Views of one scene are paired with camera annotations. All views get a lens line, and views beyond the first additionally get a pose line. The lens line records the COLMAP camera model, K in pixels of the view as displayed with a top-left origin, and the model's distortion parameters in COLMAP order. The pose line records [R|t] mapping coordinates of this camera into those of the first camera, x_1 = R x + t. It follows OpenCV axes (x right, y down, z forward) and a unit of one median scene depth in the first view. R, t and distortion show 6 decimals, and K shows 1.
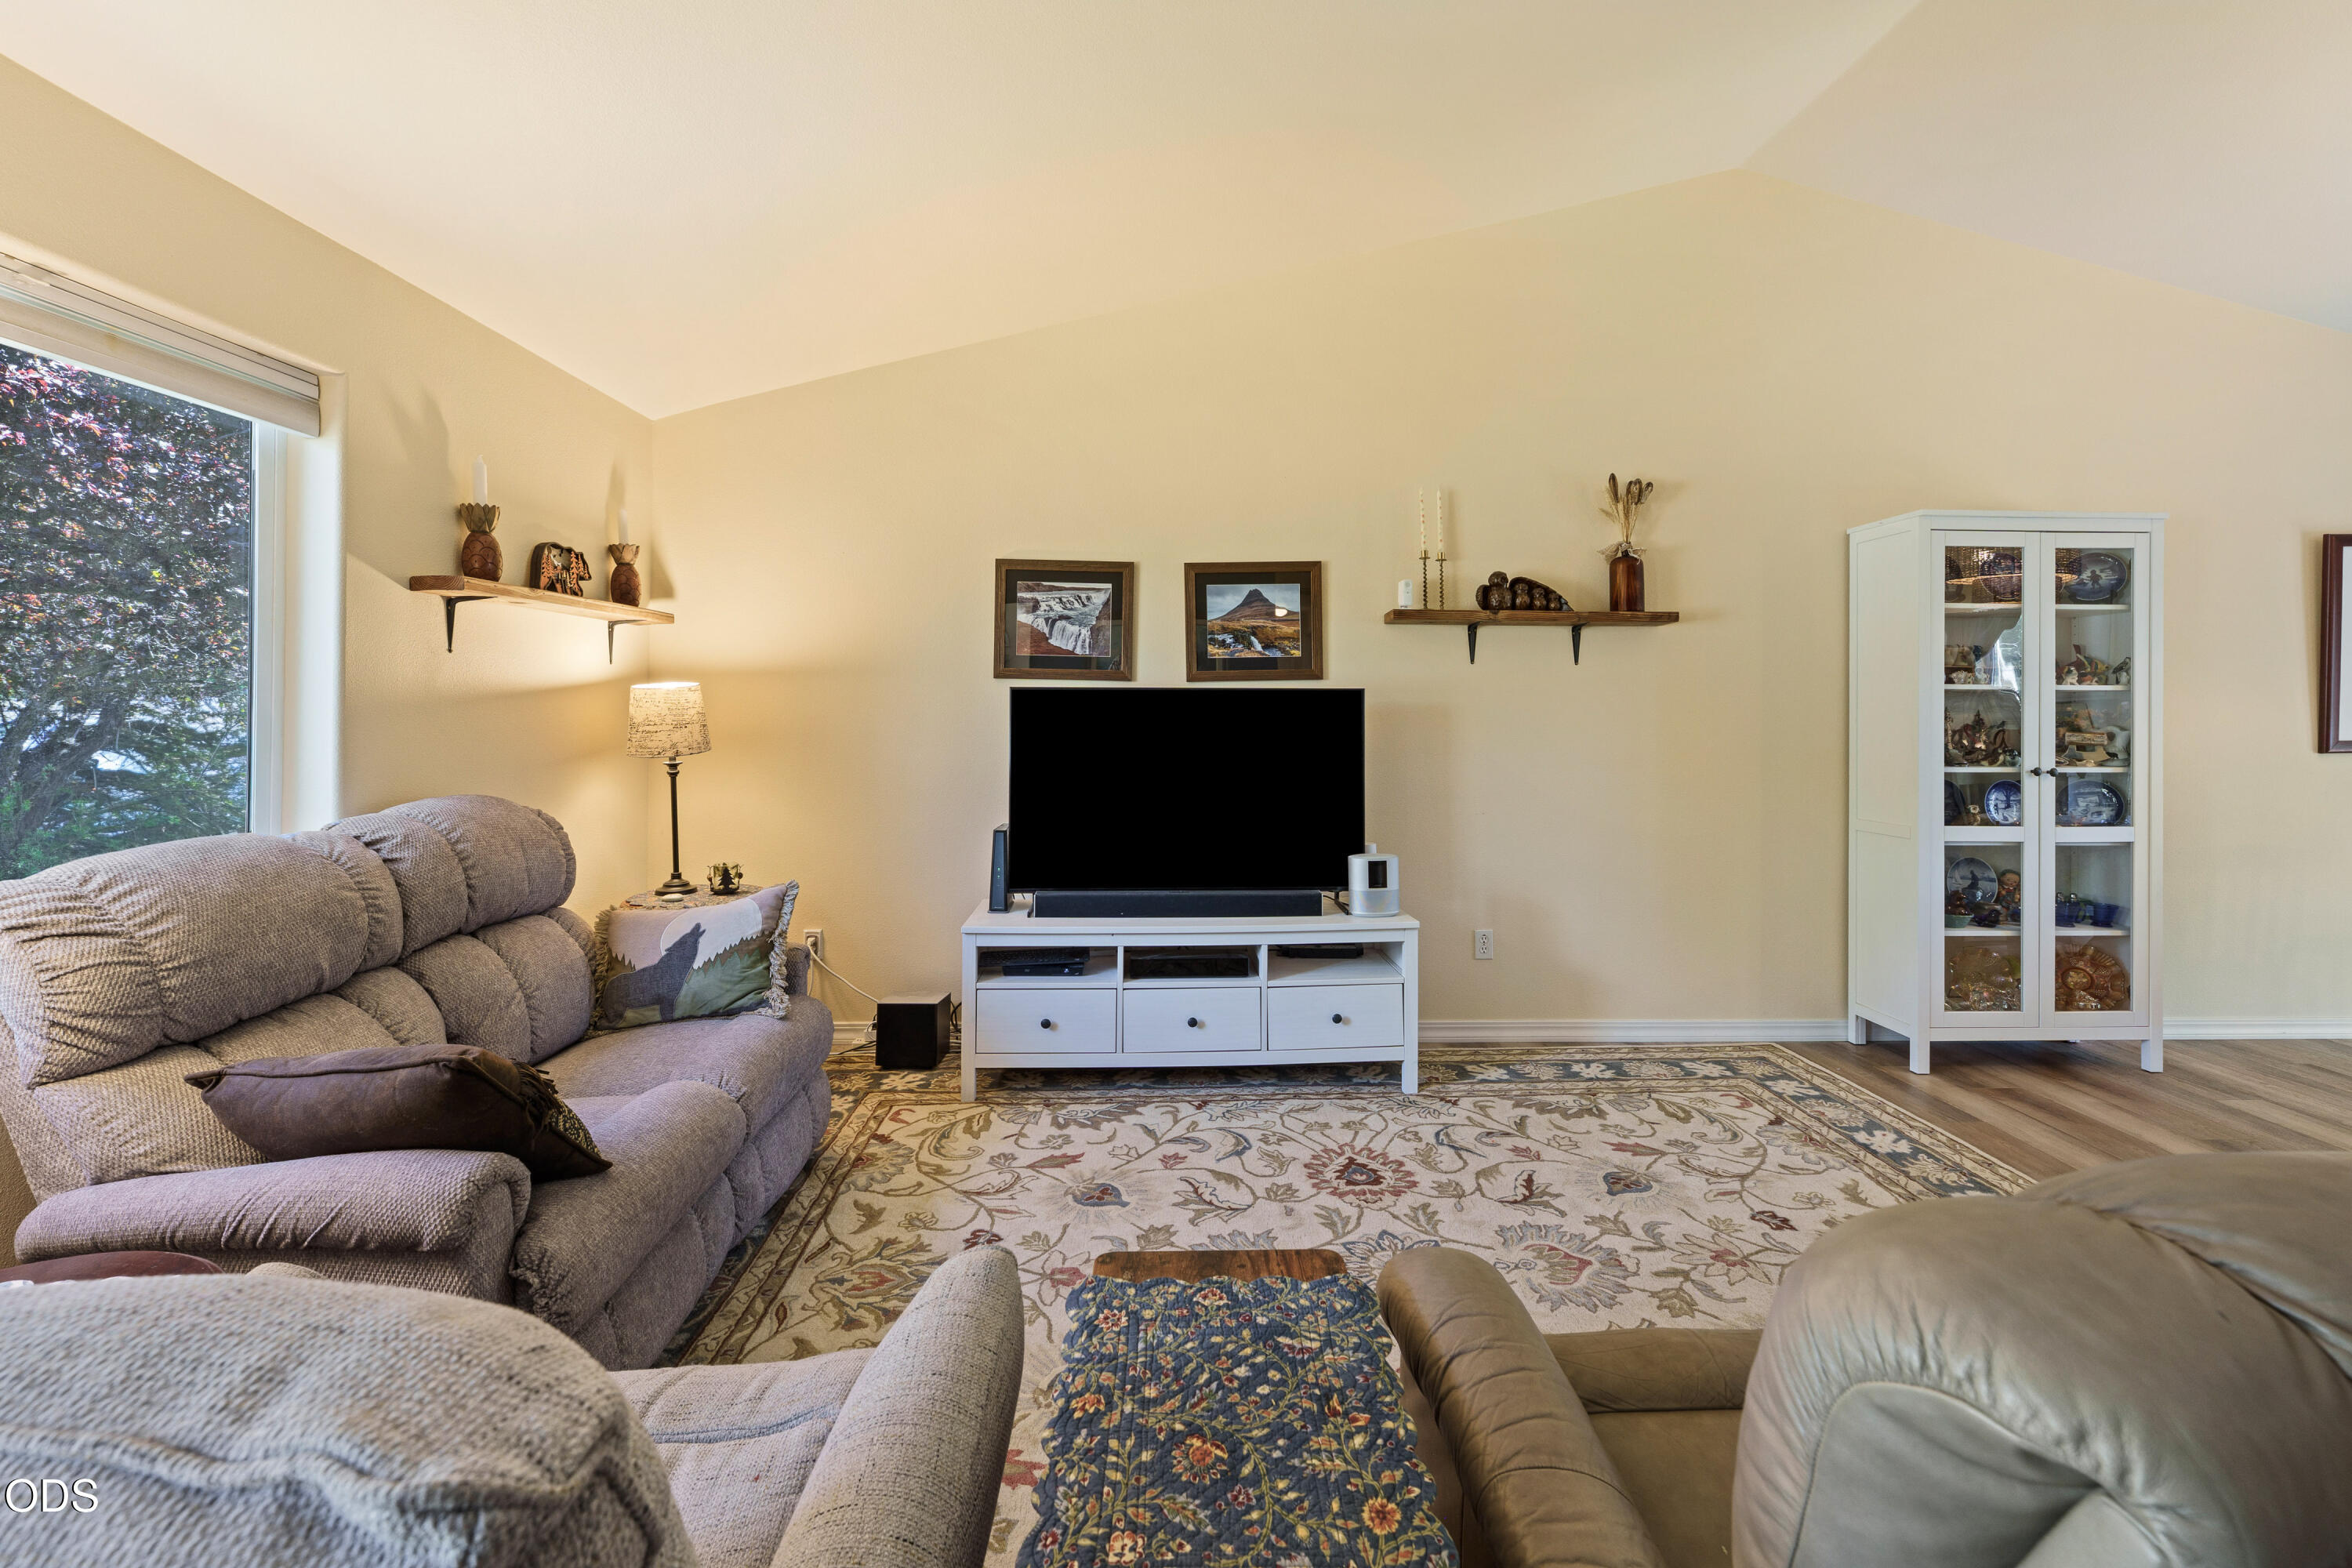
lens RADIAL K [[949.7, 0, 1195.0], [0, 949.7, 725.5], [0, 0, 1]] dist [0.001327, -0.000203]
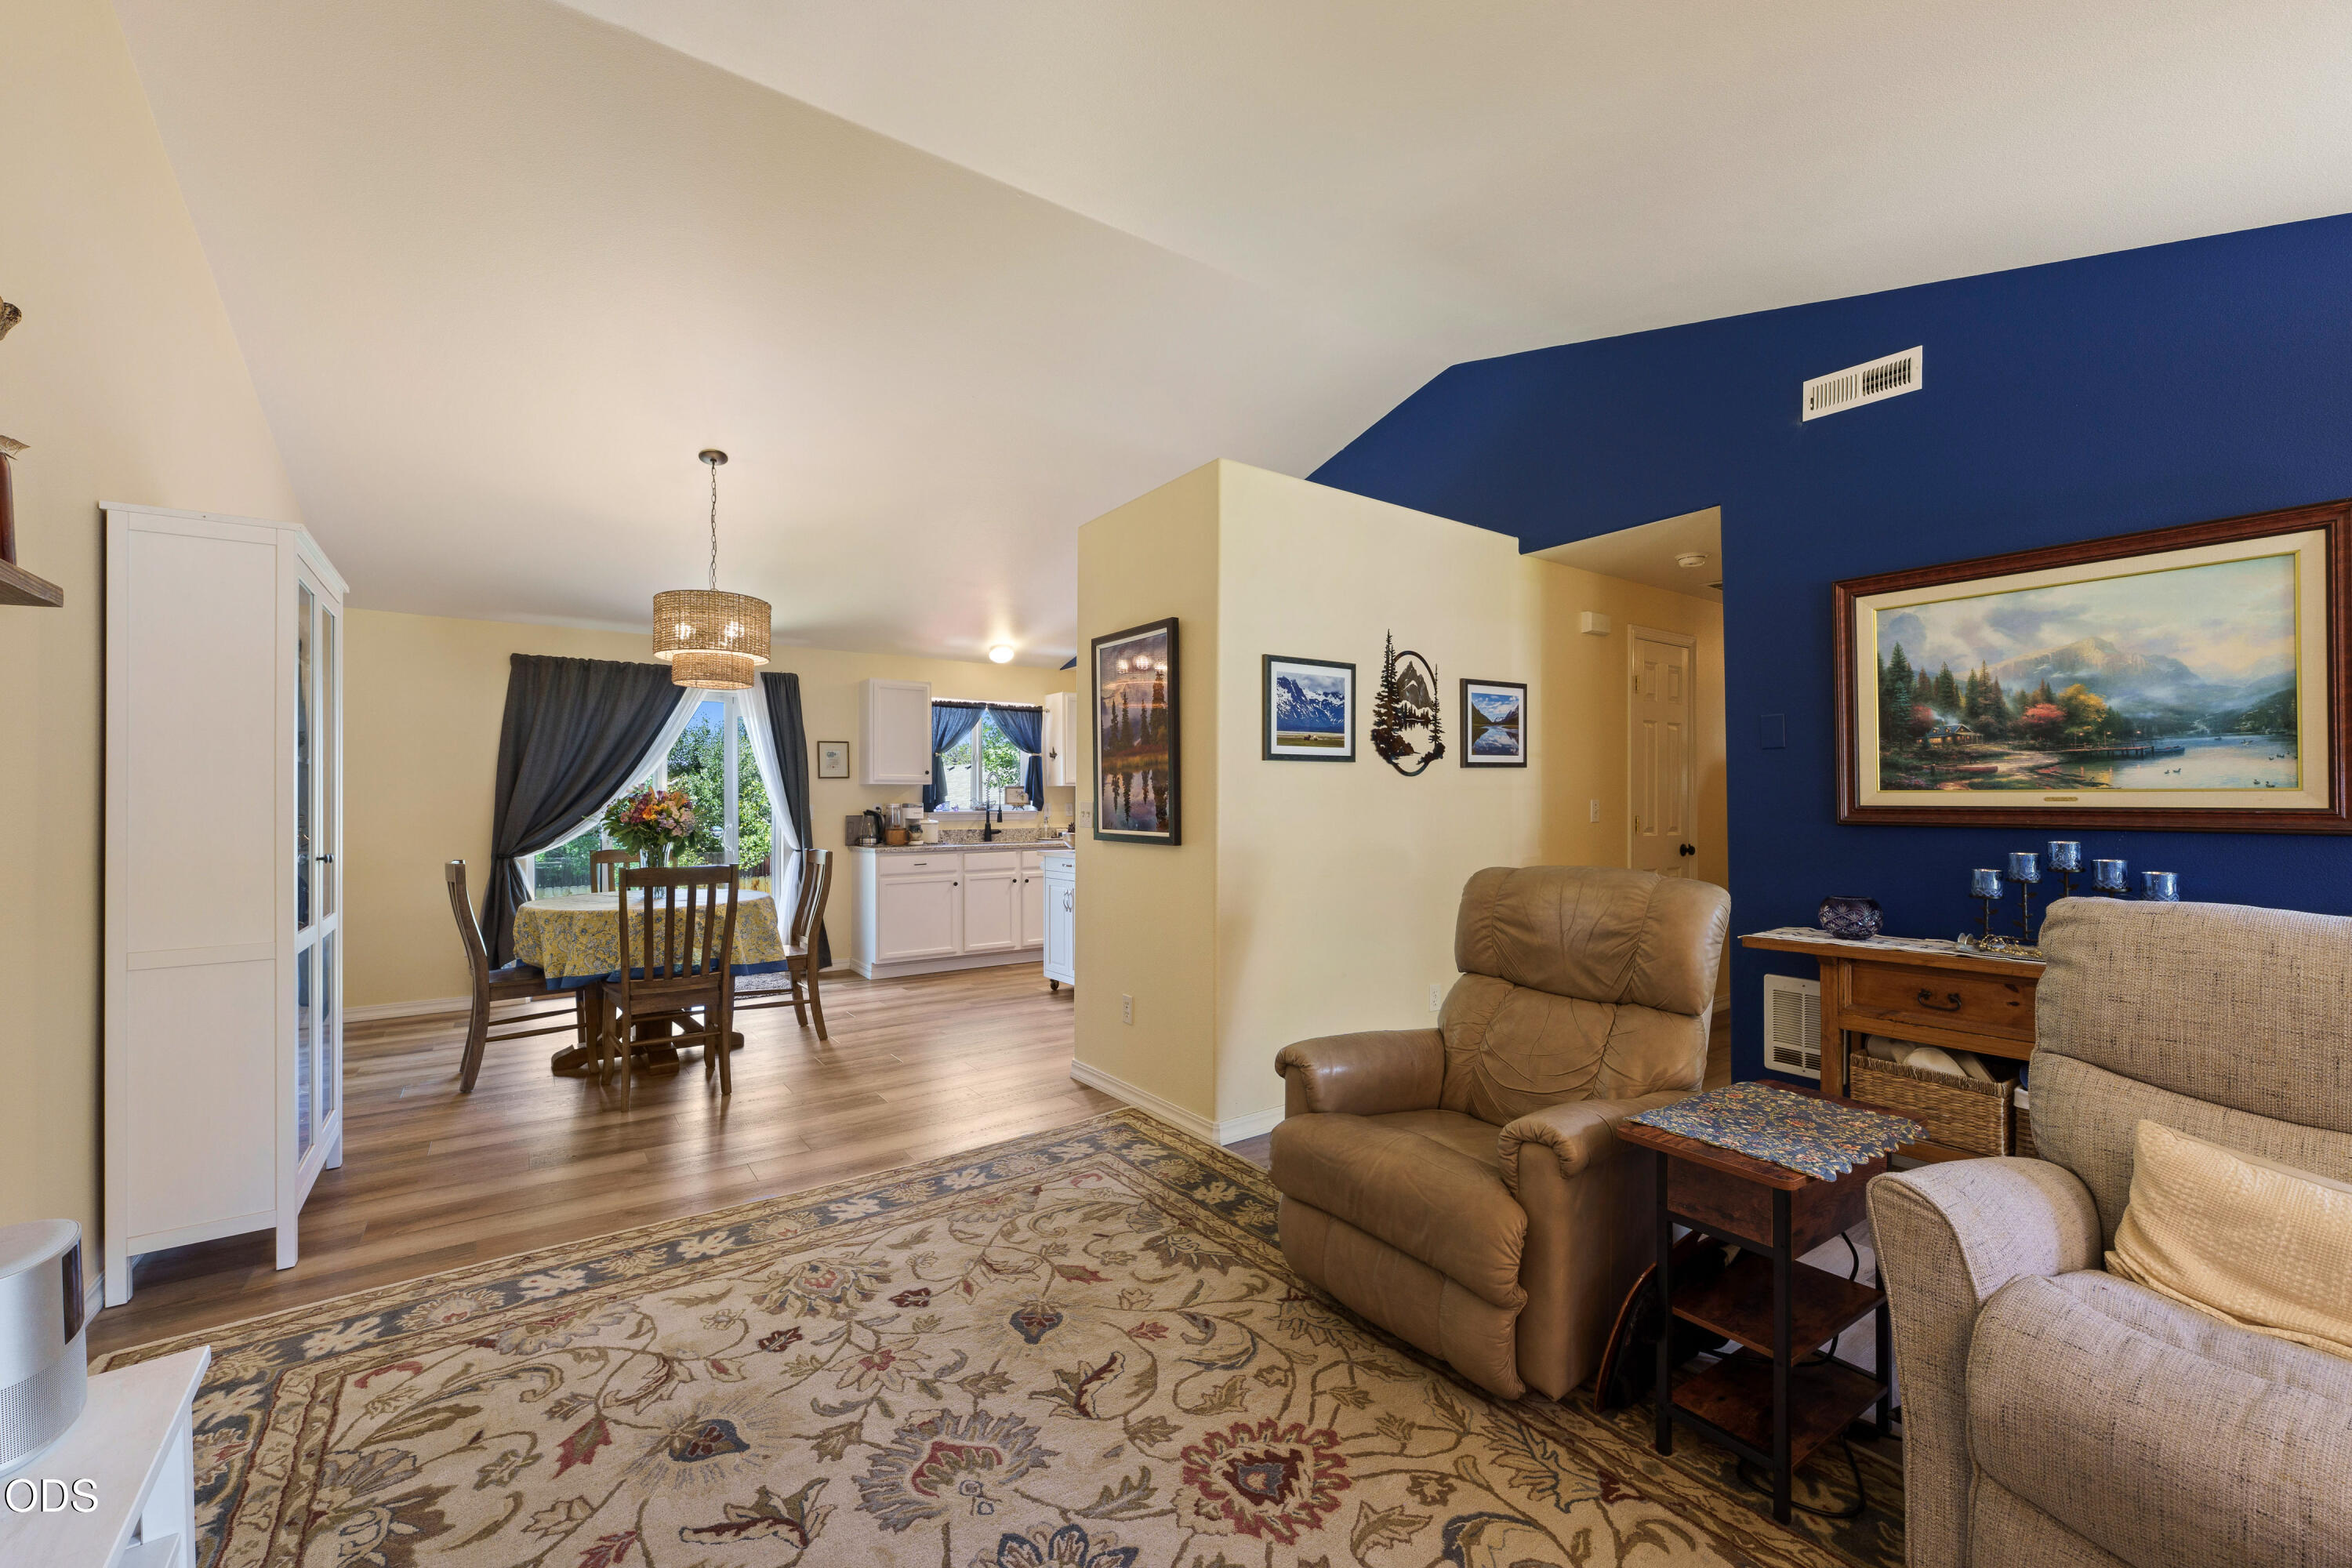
lens RADIAL K [[949.7, 0, 1178.1], [0, 949.7, 802.0], [0, 0, 1]] dist [0.001327, -0.000203]
pose [[-0.541694, -0.003212, 0.840570, -0.257693], [0.018600, 0.999702, 0.015806, -0.000385], [-0.840370, 0.024197, -0.541473, 0.831490]]
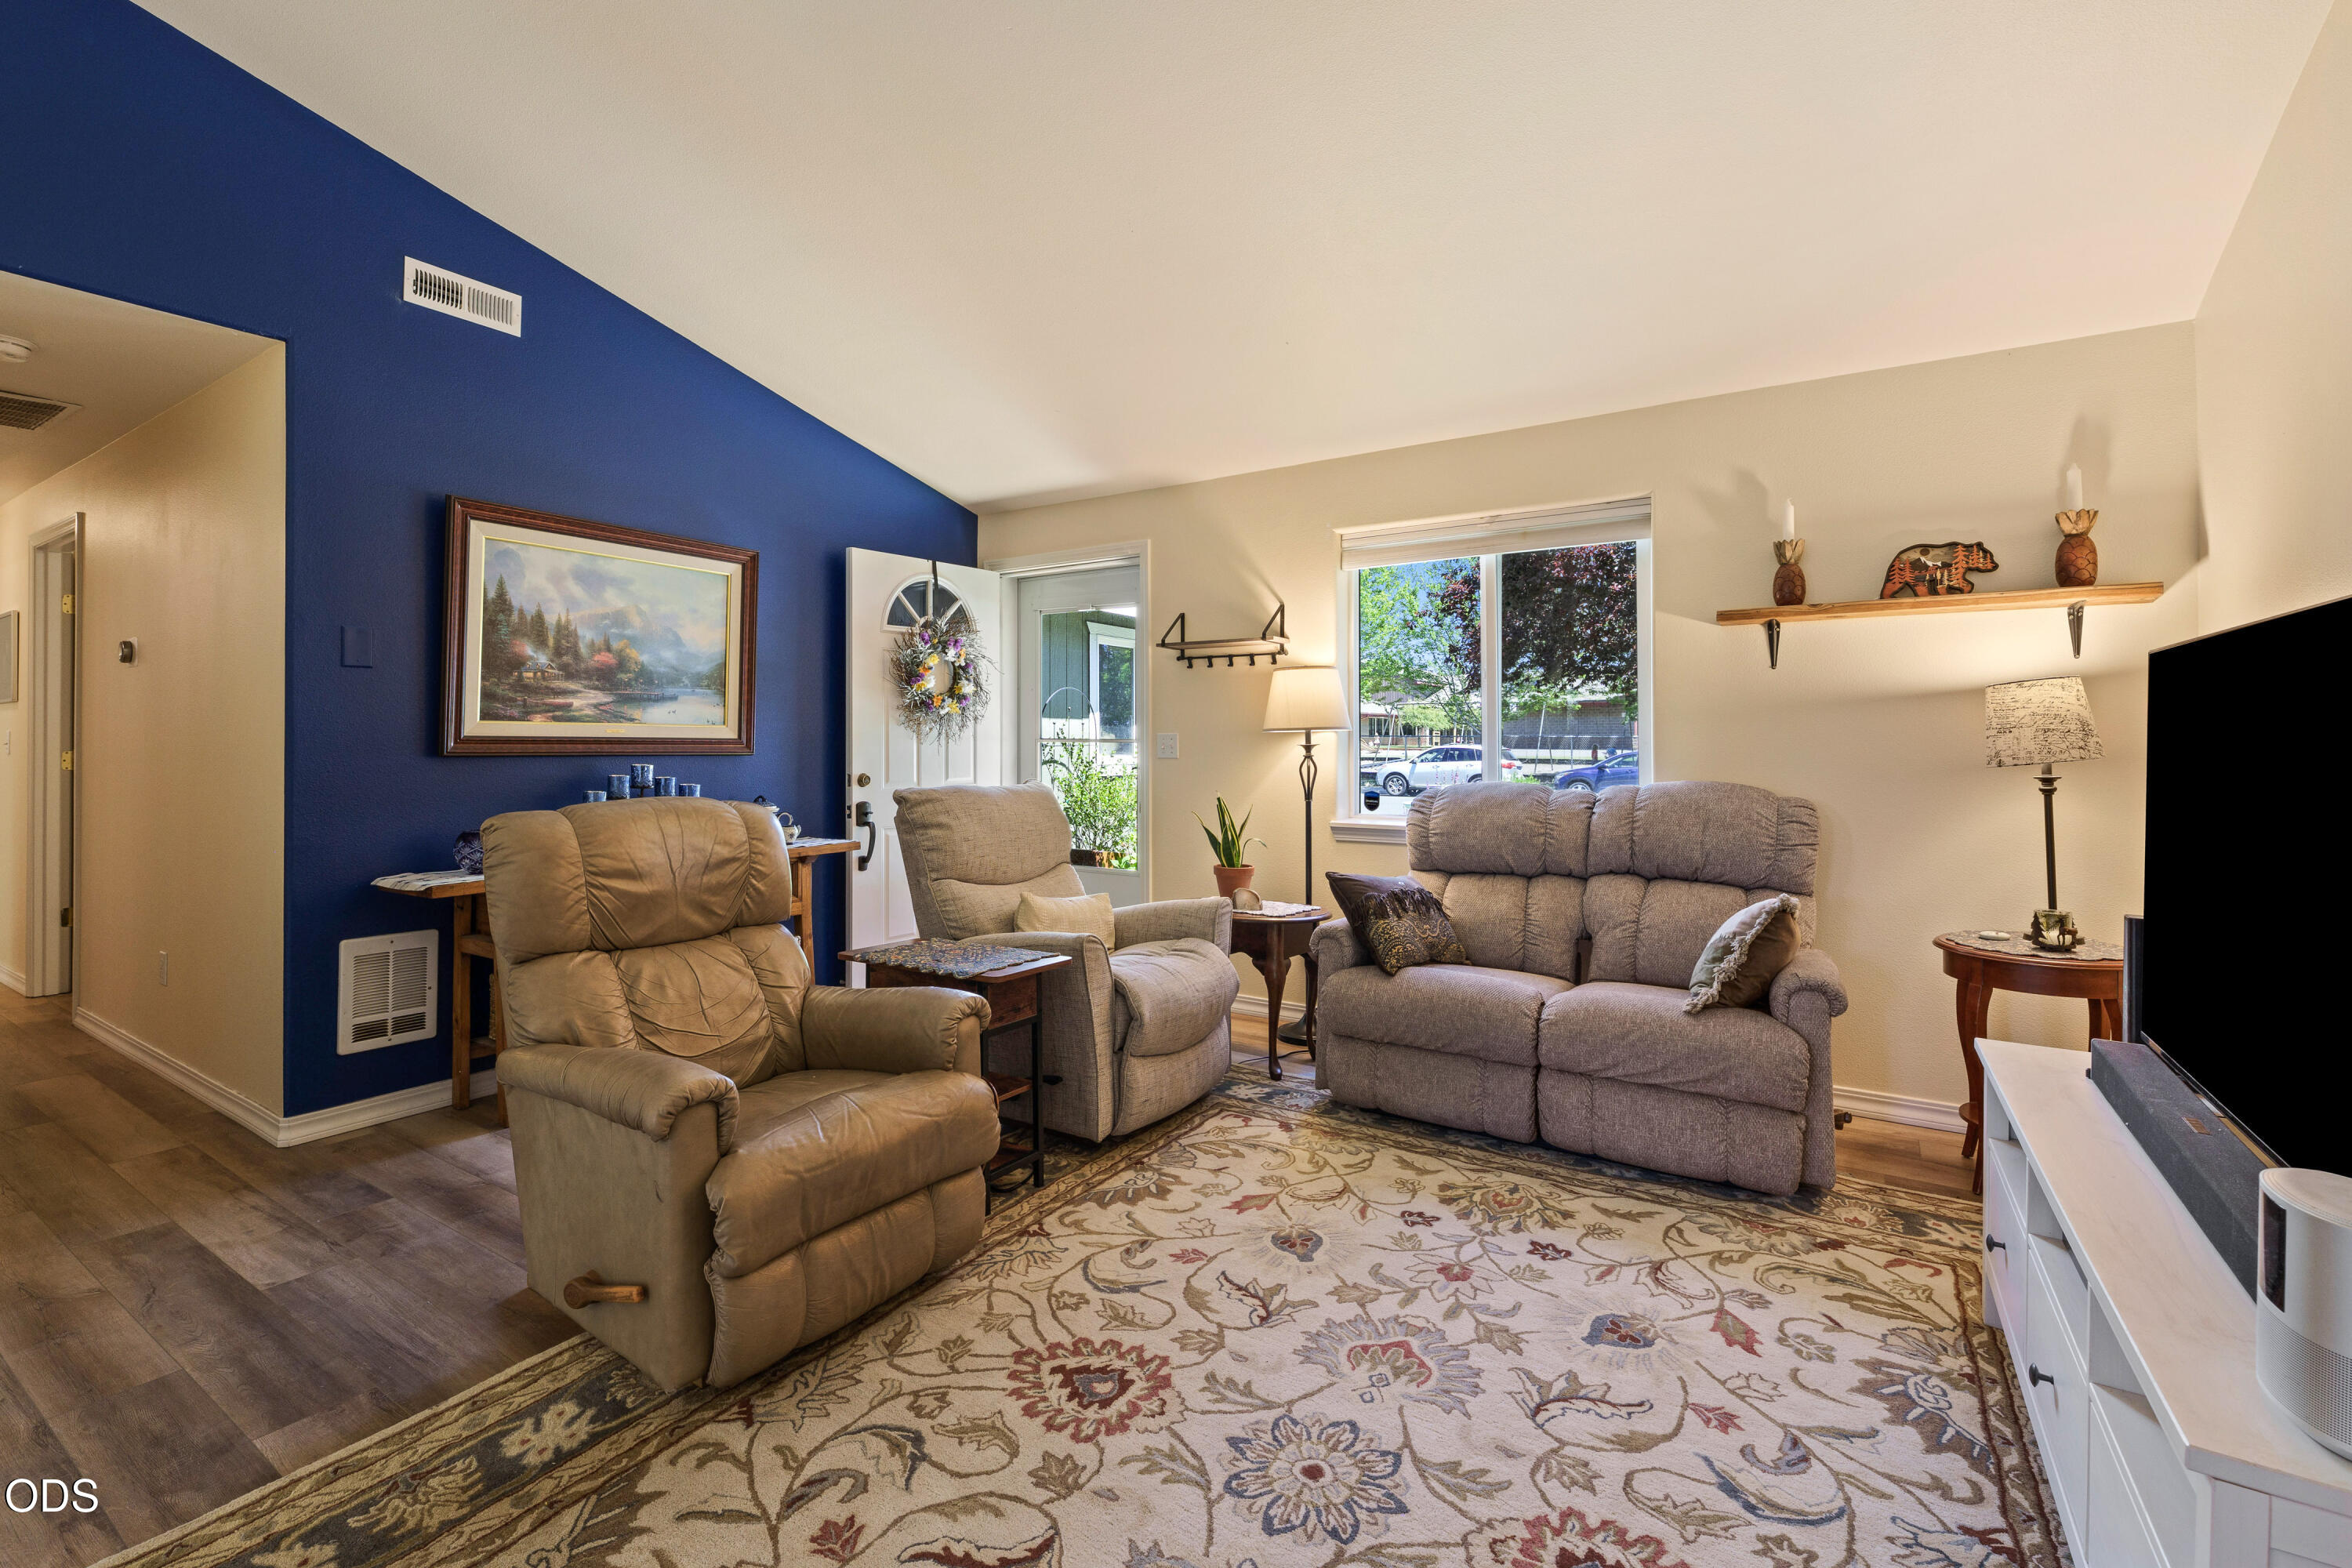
lens RADIAL K [[1072.4, 0, 1157.5], [0, 1072.4, 751.9], [0, 0, 1]] dist [0.003536, 0.000337]
pose [[-0.583887, 0.002945, -0.811830, 0.606145], [-0.018752, 0.999678, 0.017114, 0.016047], [0.811619, 0.025216, -0.583643, 0.885681]]
